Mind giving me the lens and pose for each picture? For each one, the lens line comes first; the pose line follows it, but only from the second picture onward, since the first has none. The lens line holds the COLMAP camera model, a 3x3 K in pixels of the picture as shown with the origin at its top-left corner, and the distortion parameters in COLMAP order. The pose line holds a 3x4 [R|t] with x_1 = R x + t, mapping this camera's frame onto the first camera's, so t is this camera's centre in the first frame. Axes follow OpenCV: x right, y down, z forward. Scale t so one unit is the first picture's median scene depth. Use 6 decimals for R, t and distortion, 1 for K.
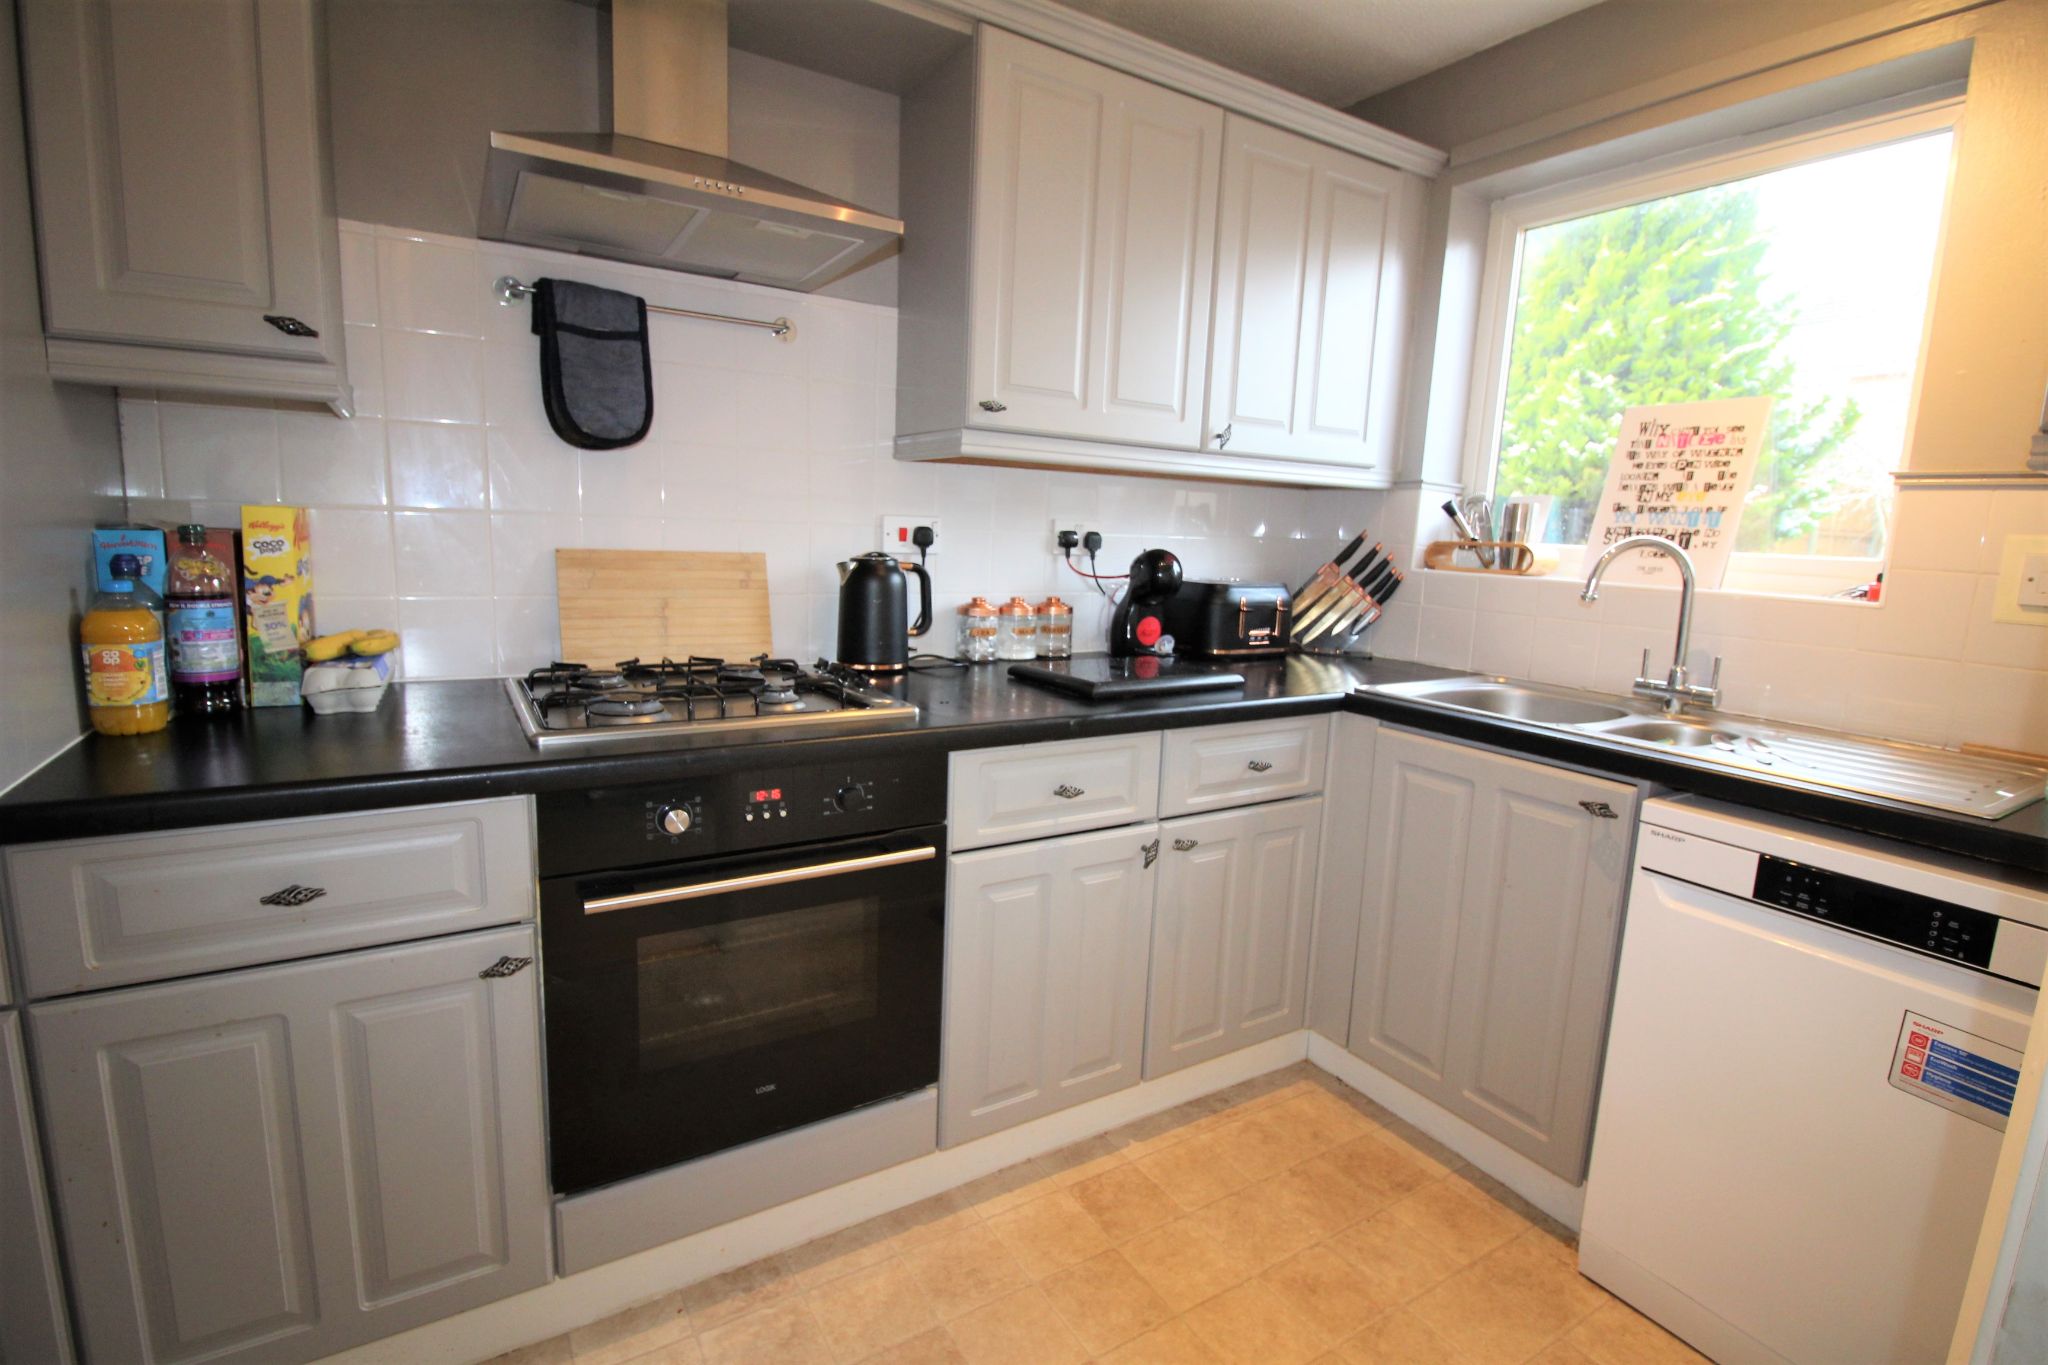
lens RADIAL K [[975.2, 0, 1024.0], [0, 975.2, 682.5], [0, 0, 1]] dist [0.000049, -0.011511]
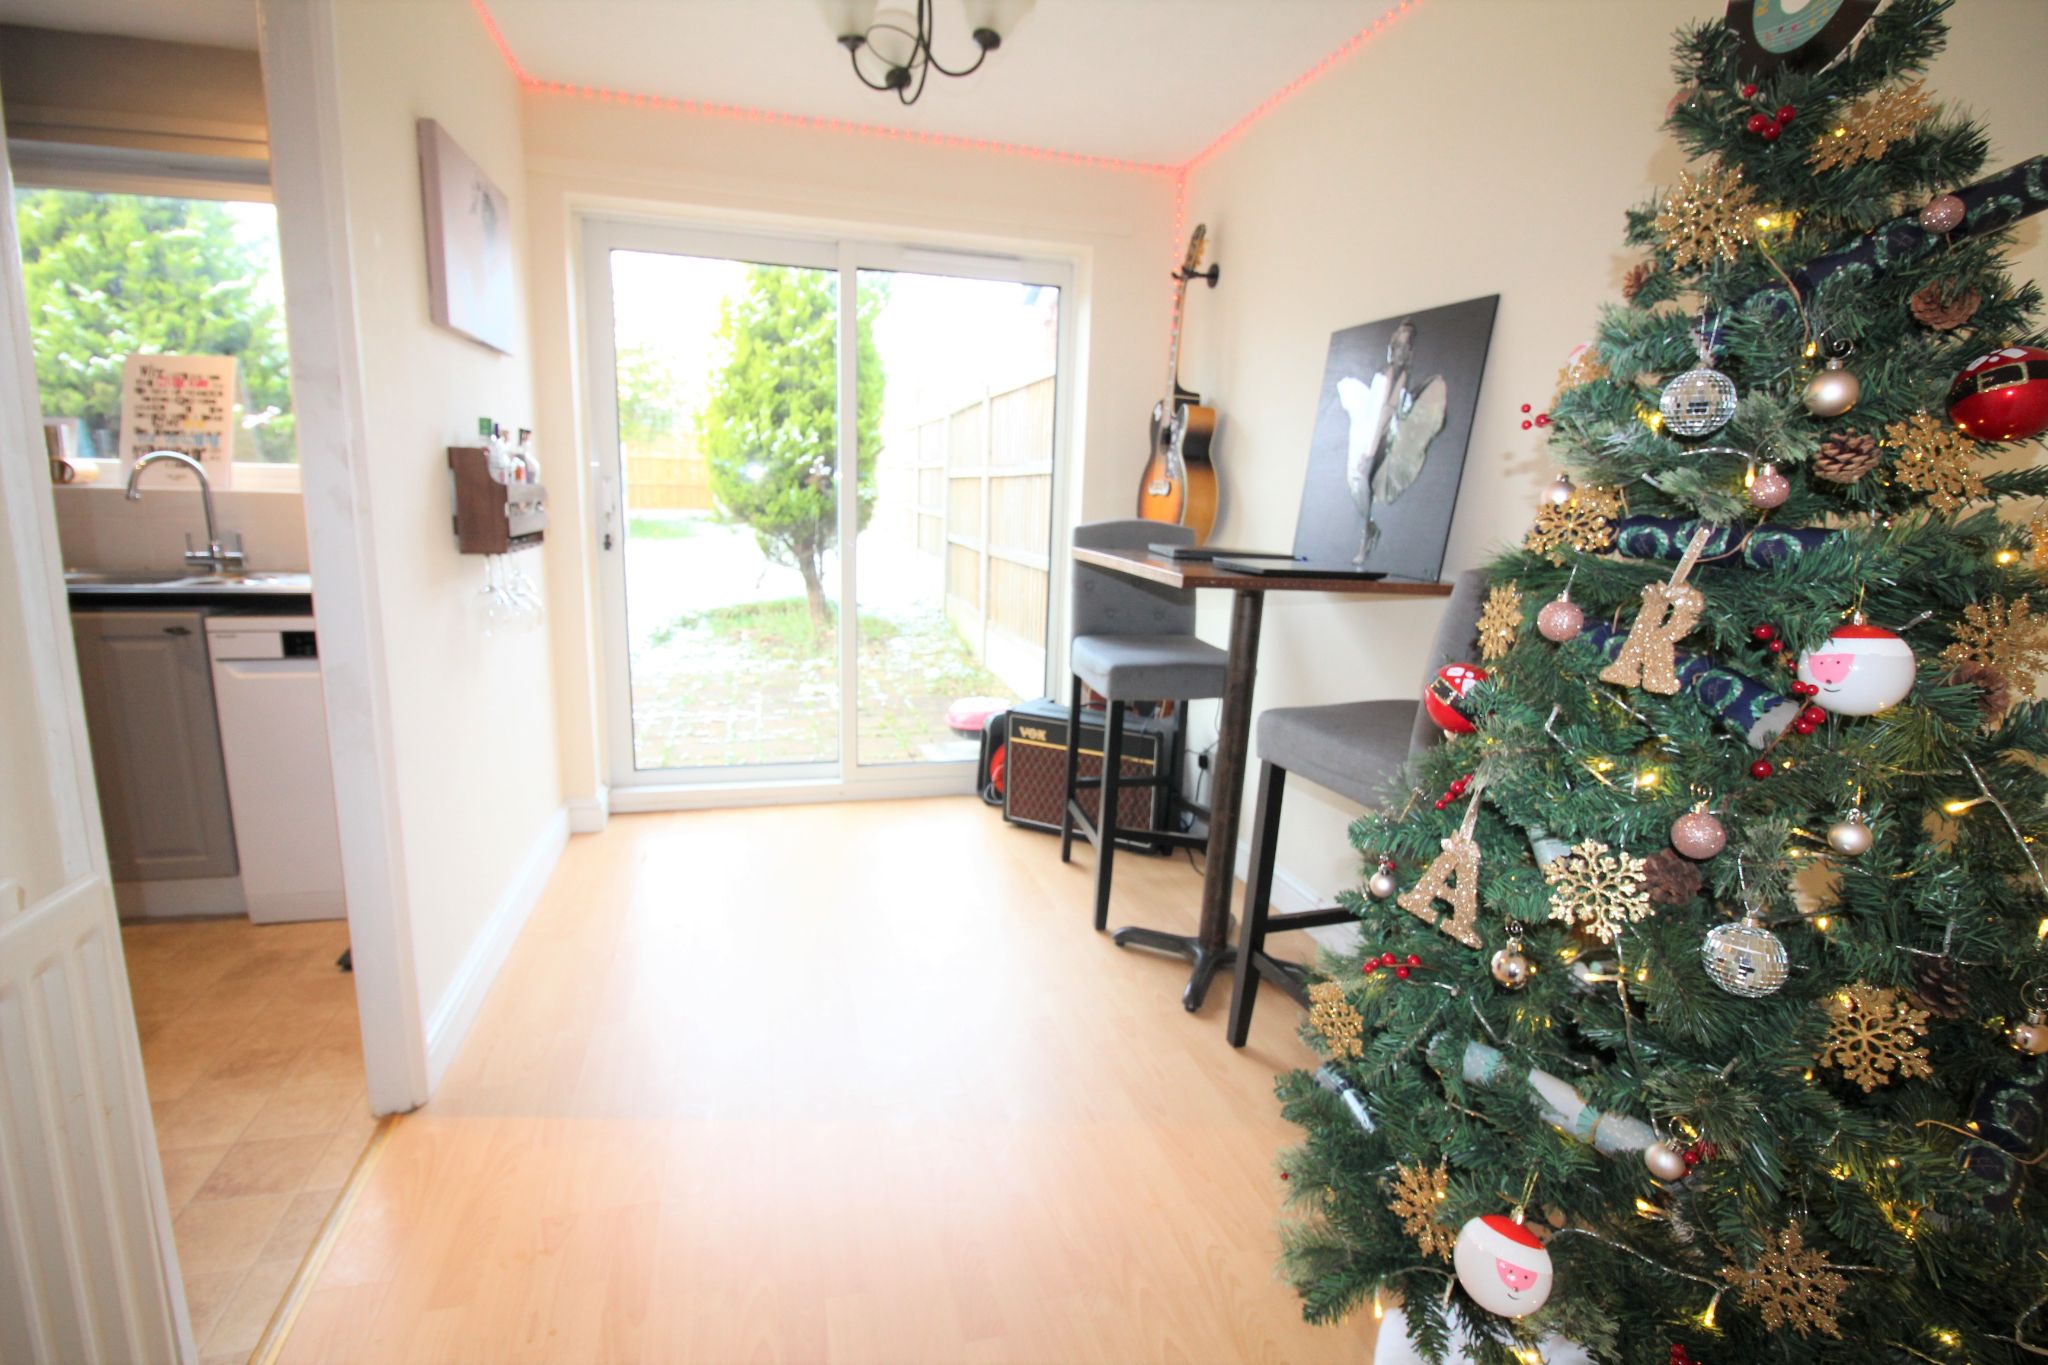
lens RADIAL K [[975.2, 0, 1024.0], [0, 975.2, 682.5], [0, 0, 1]] dist [0.000049, -0.011511]
pose [[0.305129, -0.214937, 0.927738, -0.129743], [0.134303, 0.974173, 0.181523, 0.031911], [-0.942793, 0.069210, 0.326115, -0.222750]]
